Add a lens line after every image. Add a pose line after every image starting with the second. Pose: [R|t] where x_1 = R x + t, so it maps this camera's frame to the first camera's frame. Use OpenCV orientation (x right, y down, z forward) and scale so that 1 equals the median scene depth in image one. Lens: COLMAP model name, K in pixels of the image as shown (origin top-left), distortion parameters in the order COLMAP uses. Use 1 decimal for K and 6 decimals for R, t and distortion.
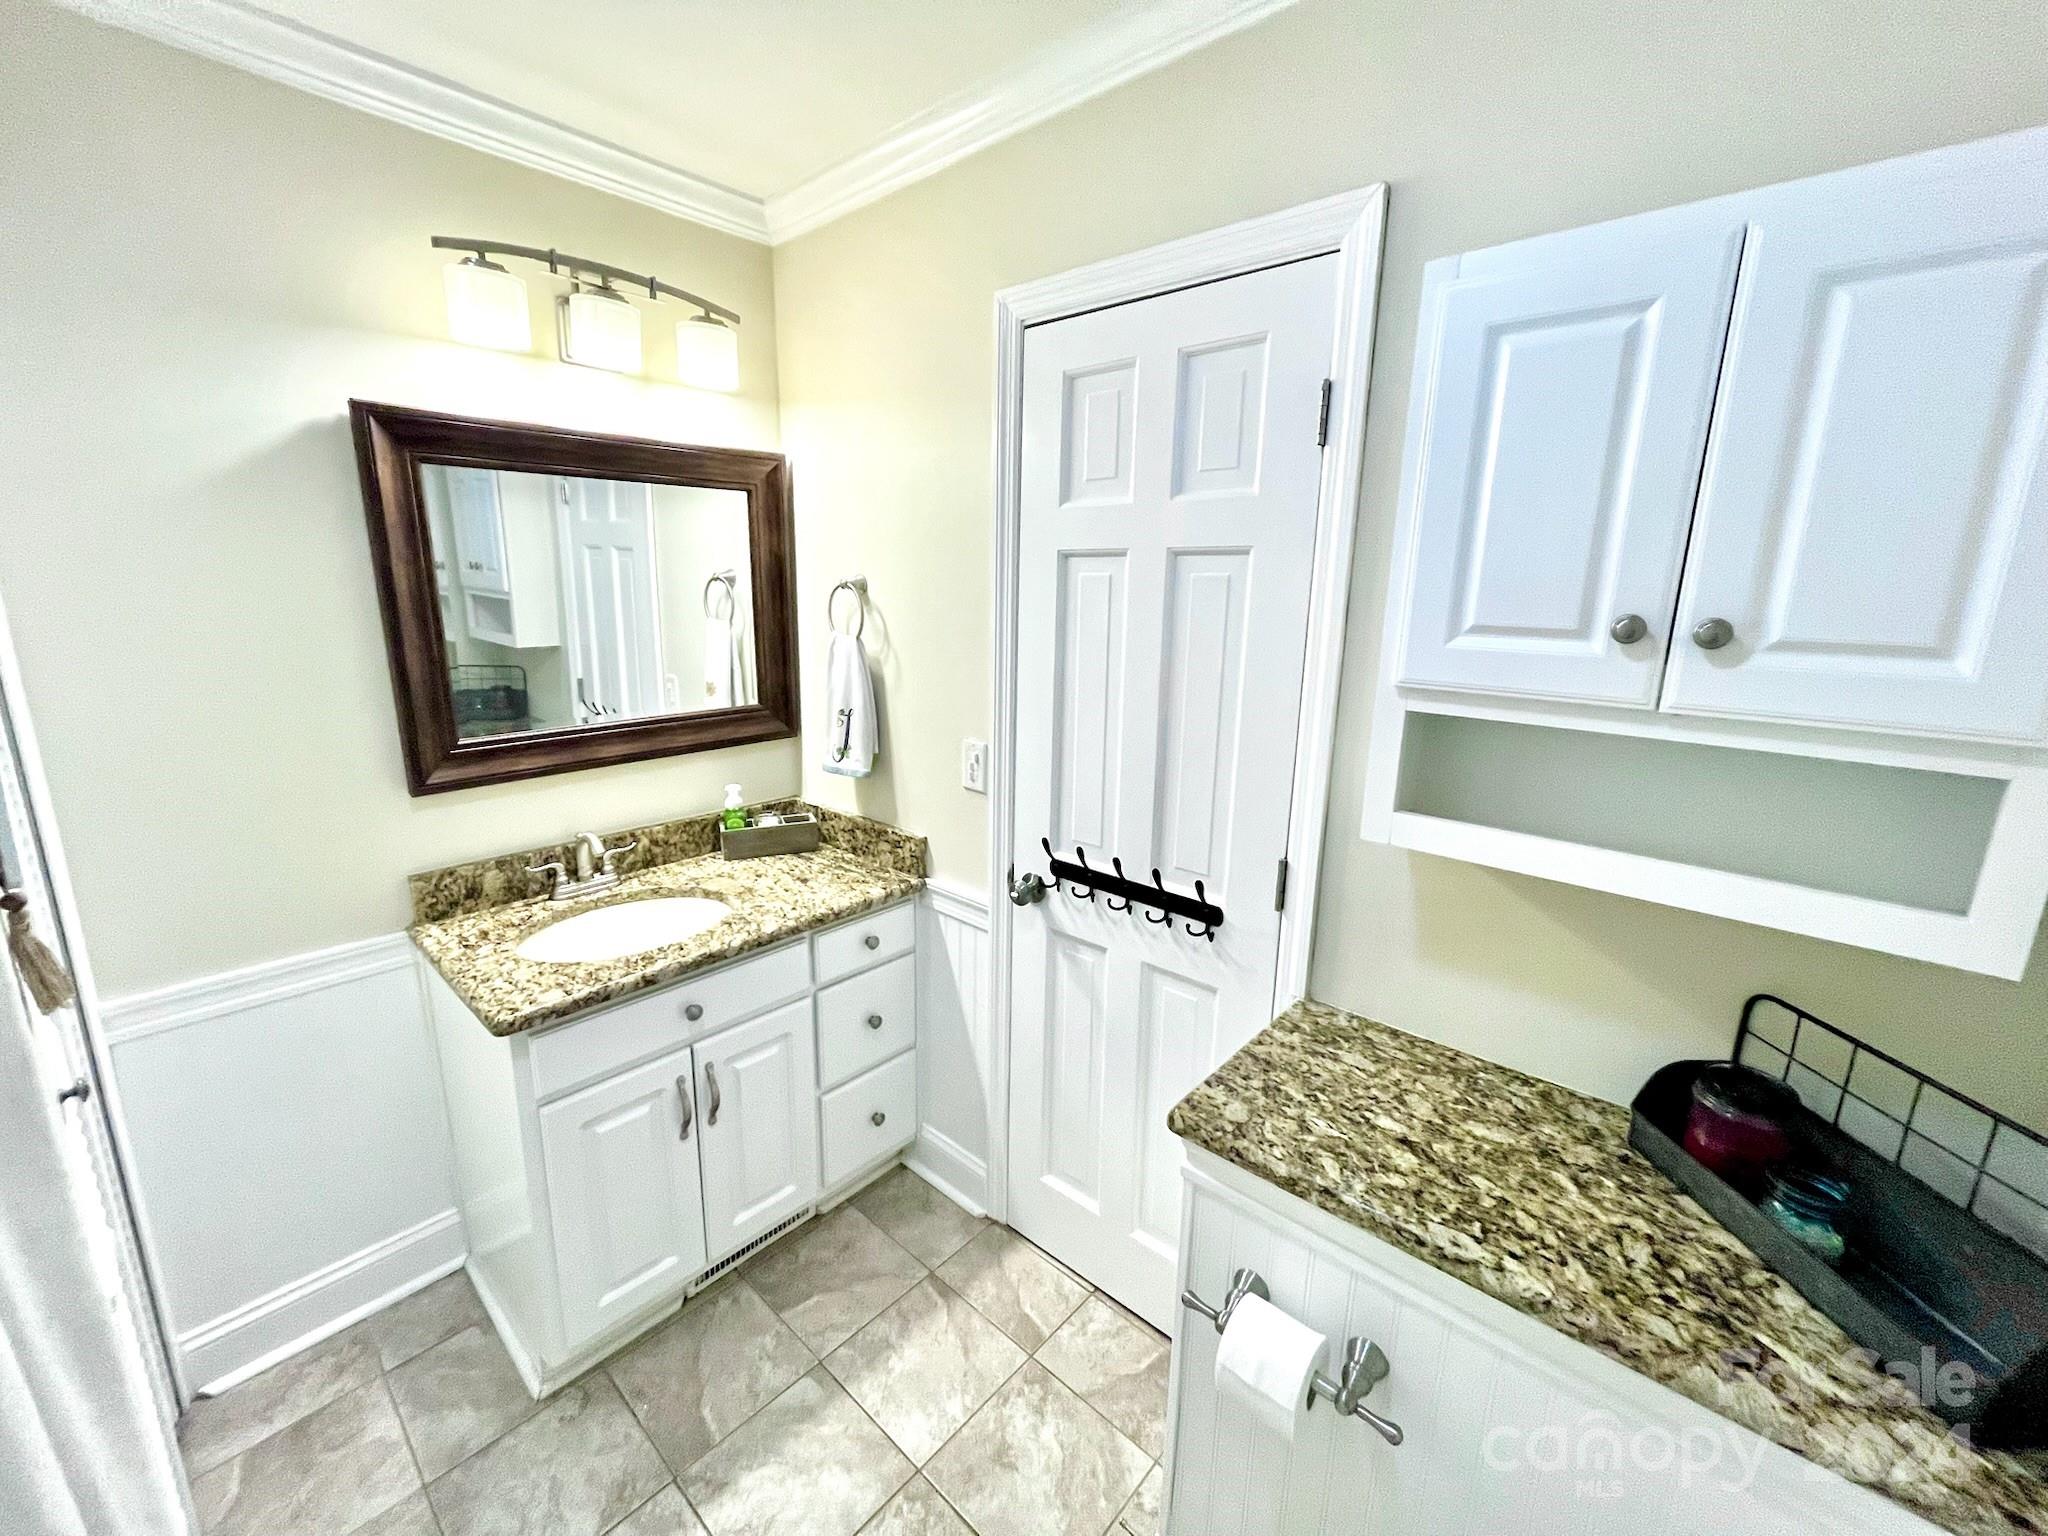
lens RADIAL K [[828.8, 0, 1028.9], [0, 828.8, 763.5], [0, 0, 1]] dist [-0.000830, -0.001130]
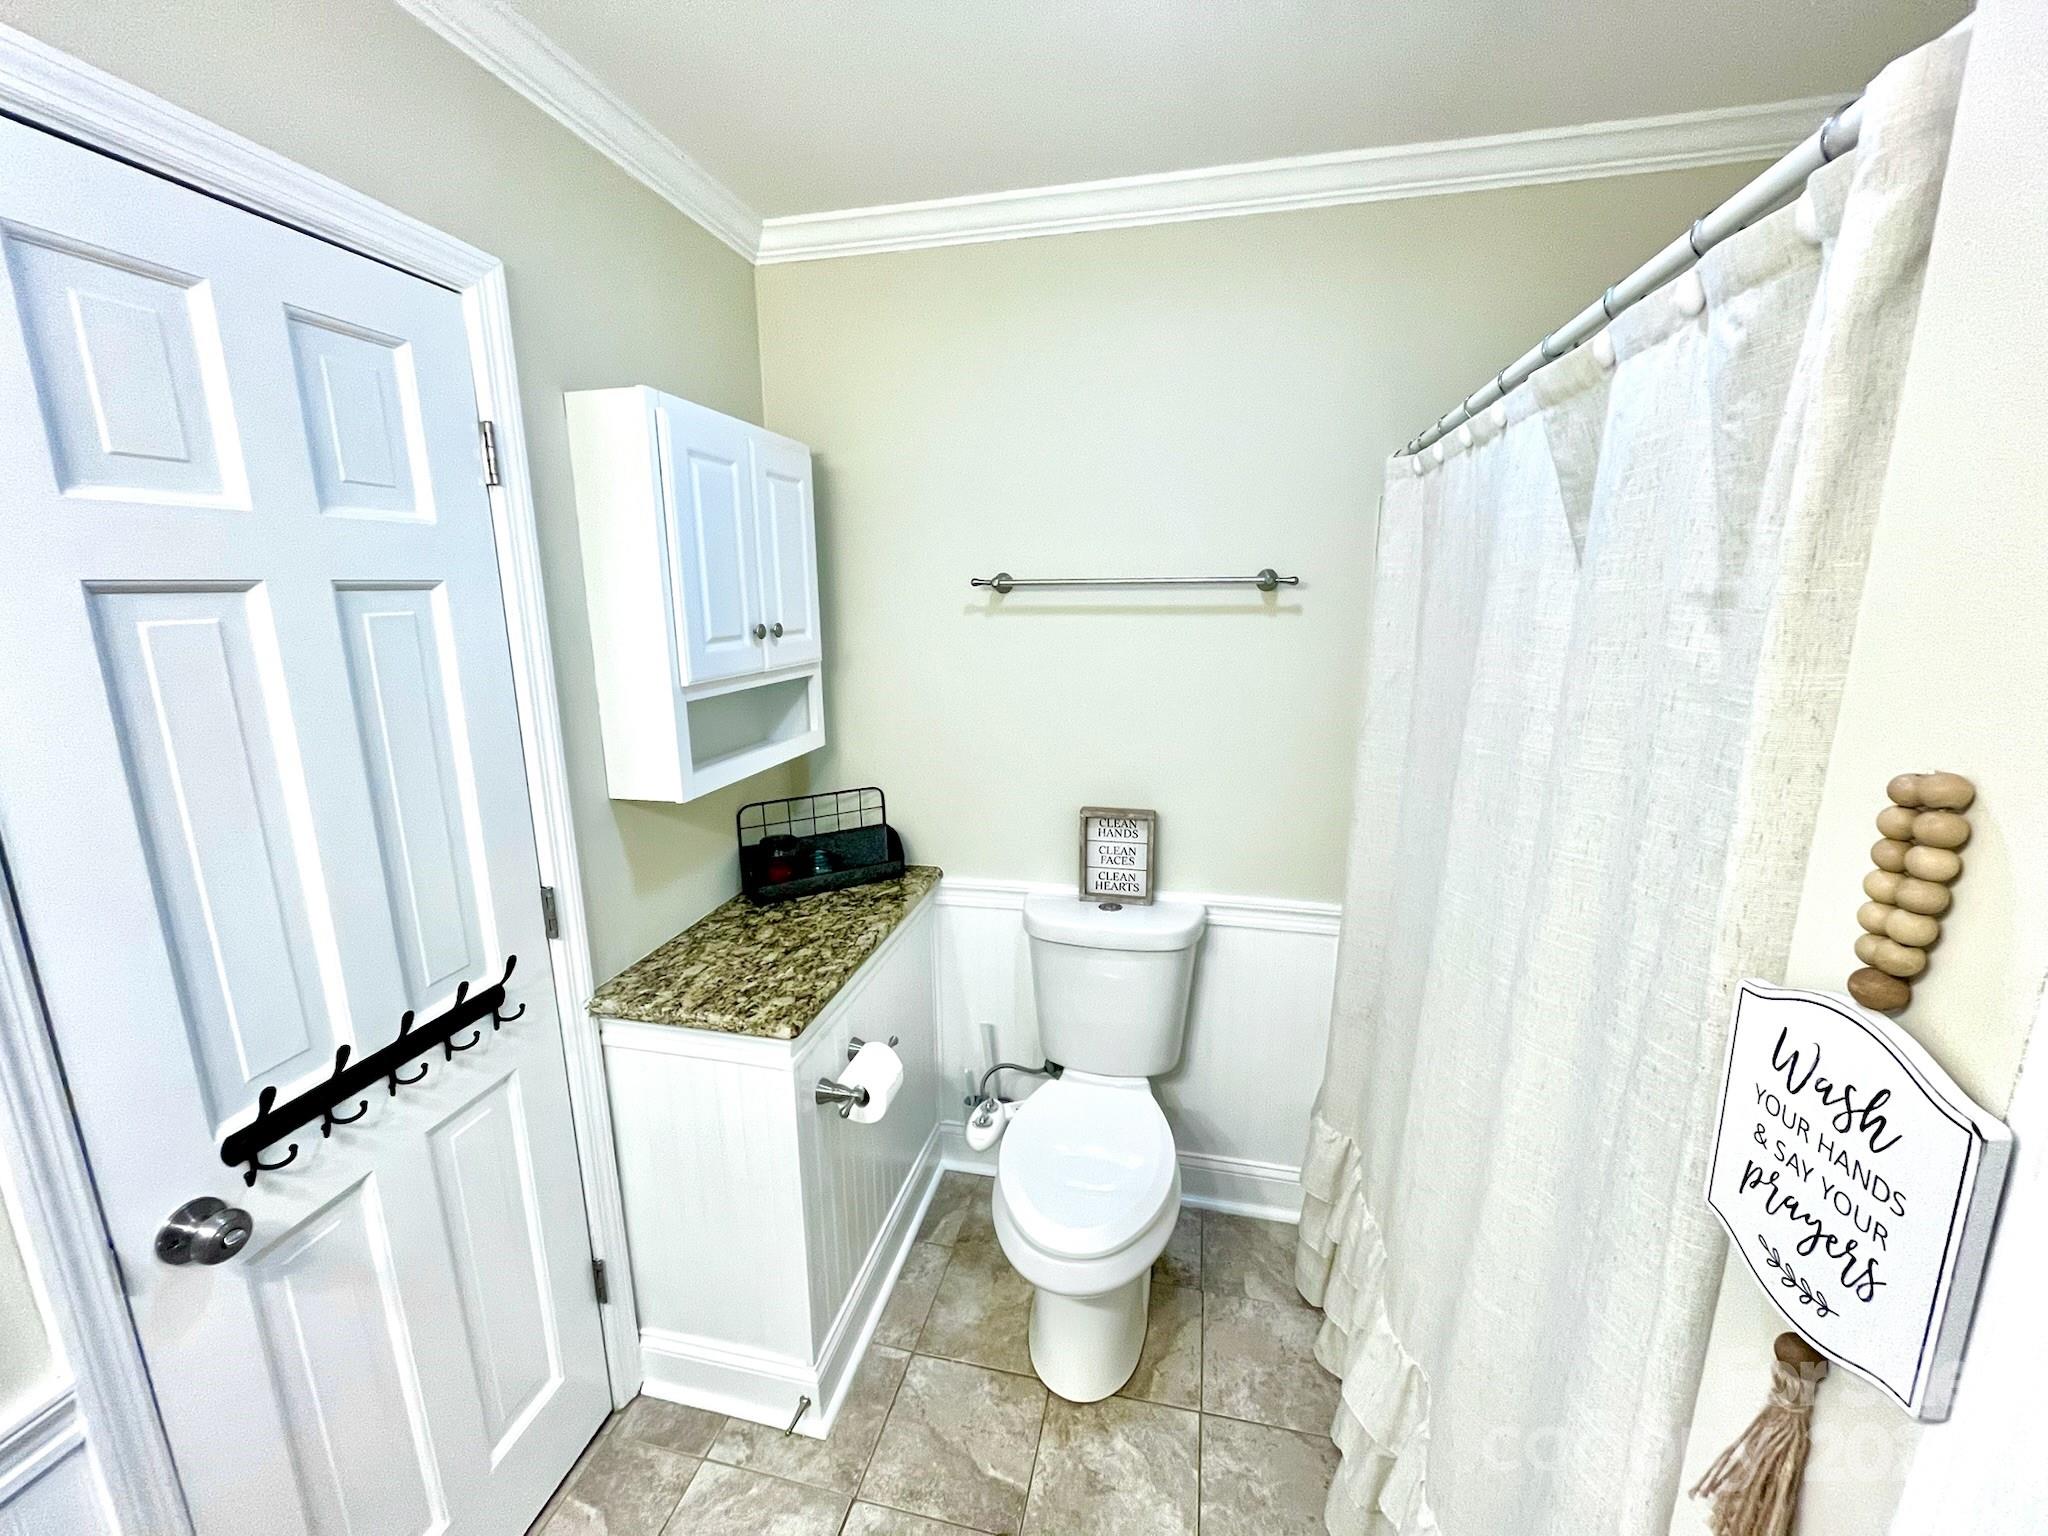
lens RADIAL K [[828.8, 0, 1024.2], [0, 828.8, 763.4], [0, 0, 1]] dist [-0.000830, -0.001130]
pose [[-0.497945, -0.195175, 0.844960, -0.708492], [0.184087, 0.928350, 0.322921, -0.214664], [-0.847445, 0.316343, -0.426338, 0.776875]]
